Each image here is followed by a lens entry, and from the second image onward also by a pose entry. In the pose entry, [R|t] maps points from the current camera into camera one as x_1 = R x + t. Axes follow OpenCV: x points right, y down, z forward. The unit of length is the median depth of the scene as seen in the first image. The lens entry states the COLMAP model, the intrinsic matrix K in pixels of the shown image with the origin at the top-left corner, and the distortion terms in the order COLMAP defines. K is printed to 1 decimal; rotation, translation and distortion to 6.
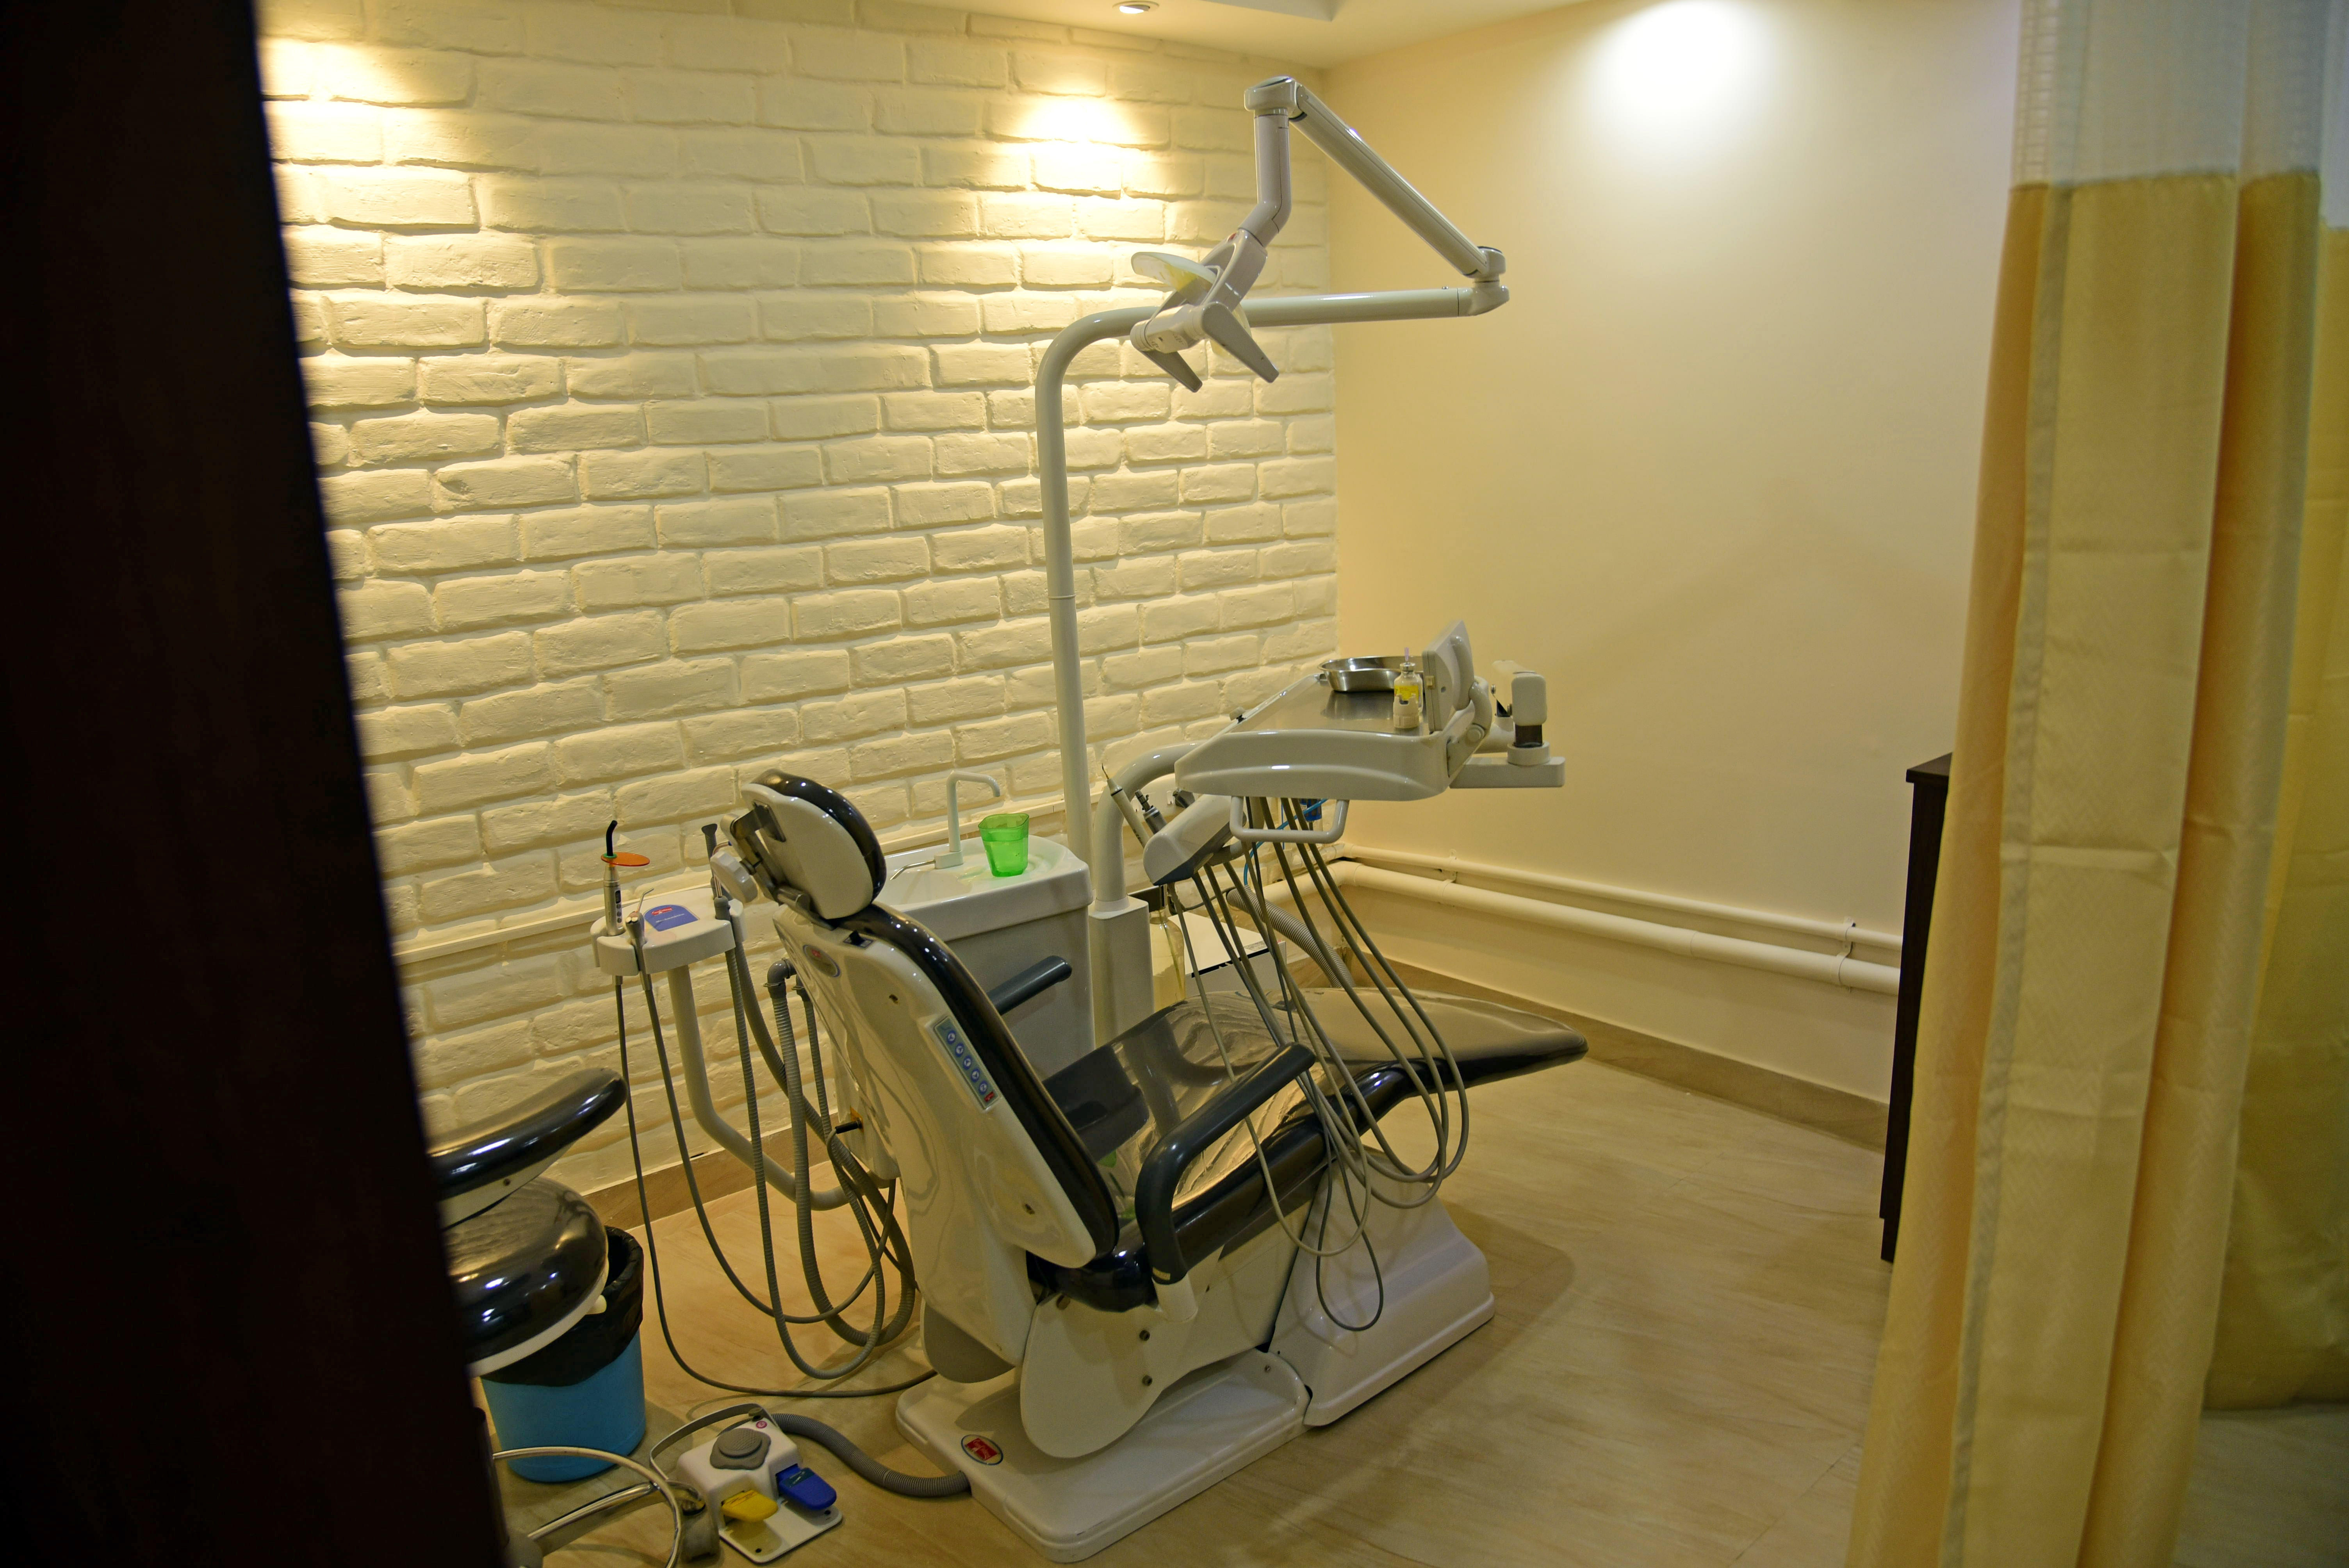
lens RADIAL K [[1596.7, 0, 1174.5], [0, 1596.7, 784.0], [0, 0, 1]] dist [-0.121195, 0.070792]
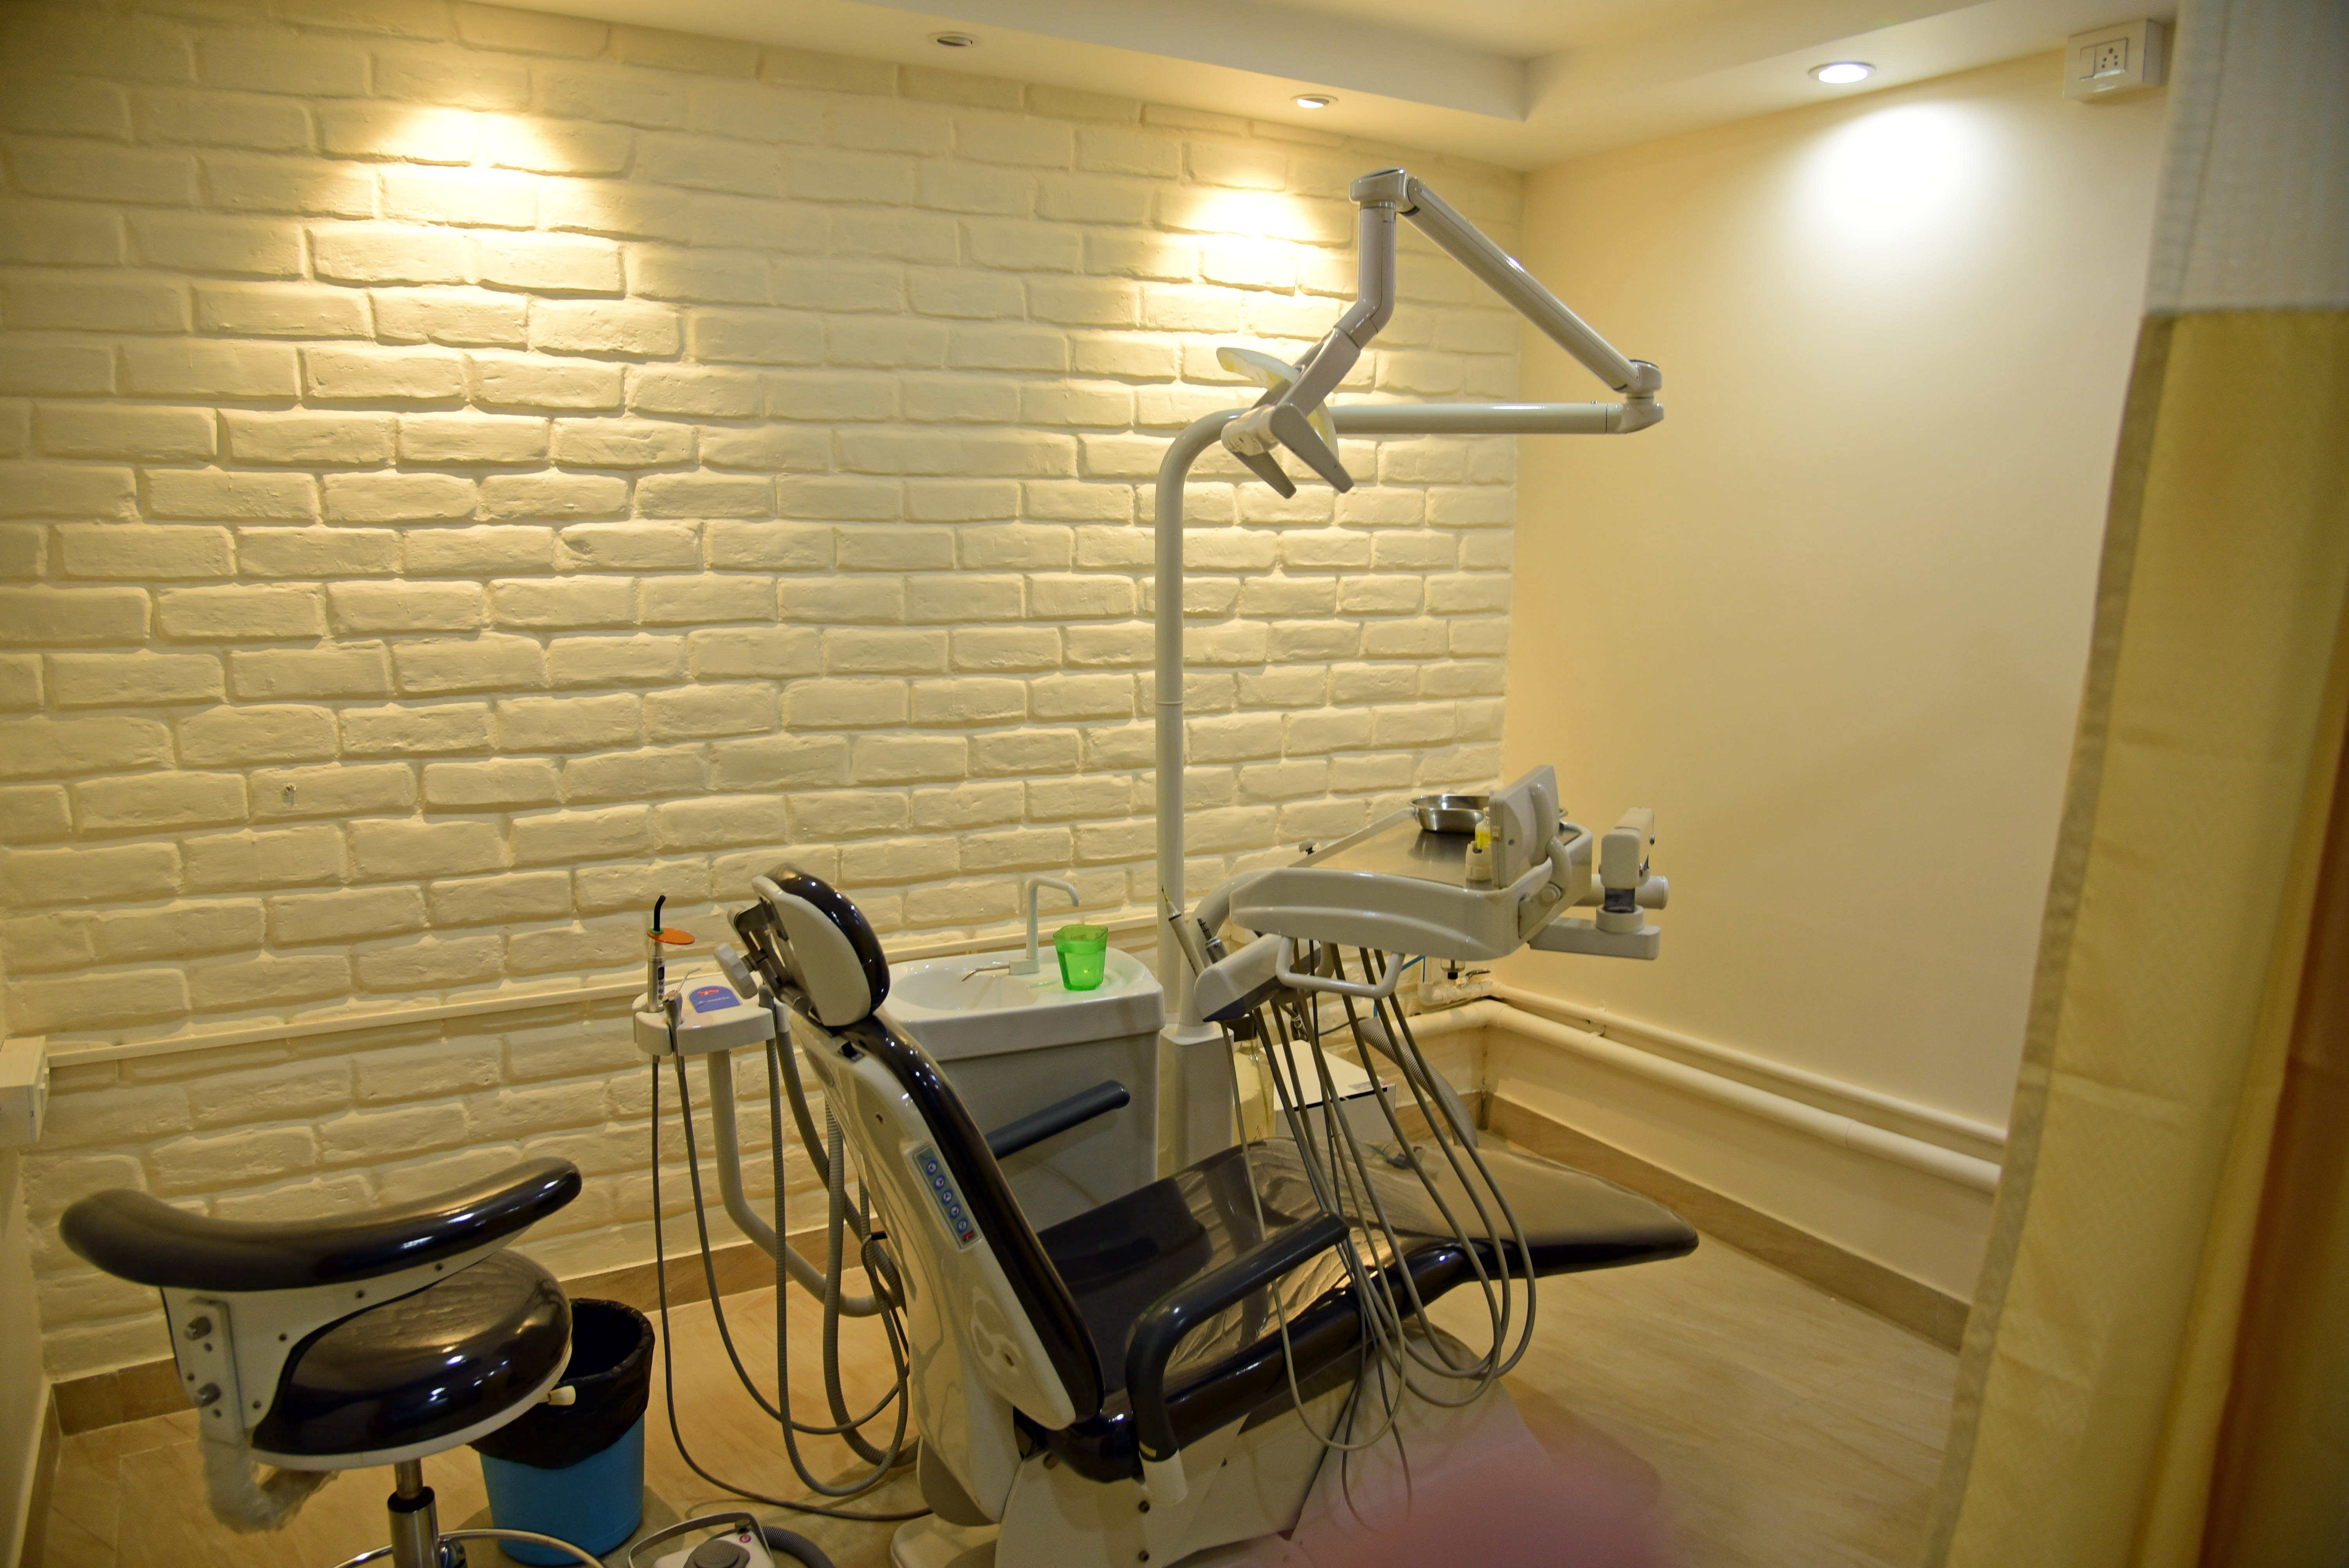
lens RADIAL K [[1596.7, 0, 1174.5], [0, 1596.7, 784.0], [0, 0, 1]] dist [-0.121195, 0.070792]
pose [[0.984590, 0.083864, -0.153457, 0.083622], [-0.092626, 0.994401, -0.050856, -0.020789], [0.148333, 0.064286, 0.986846, 0.060029]]
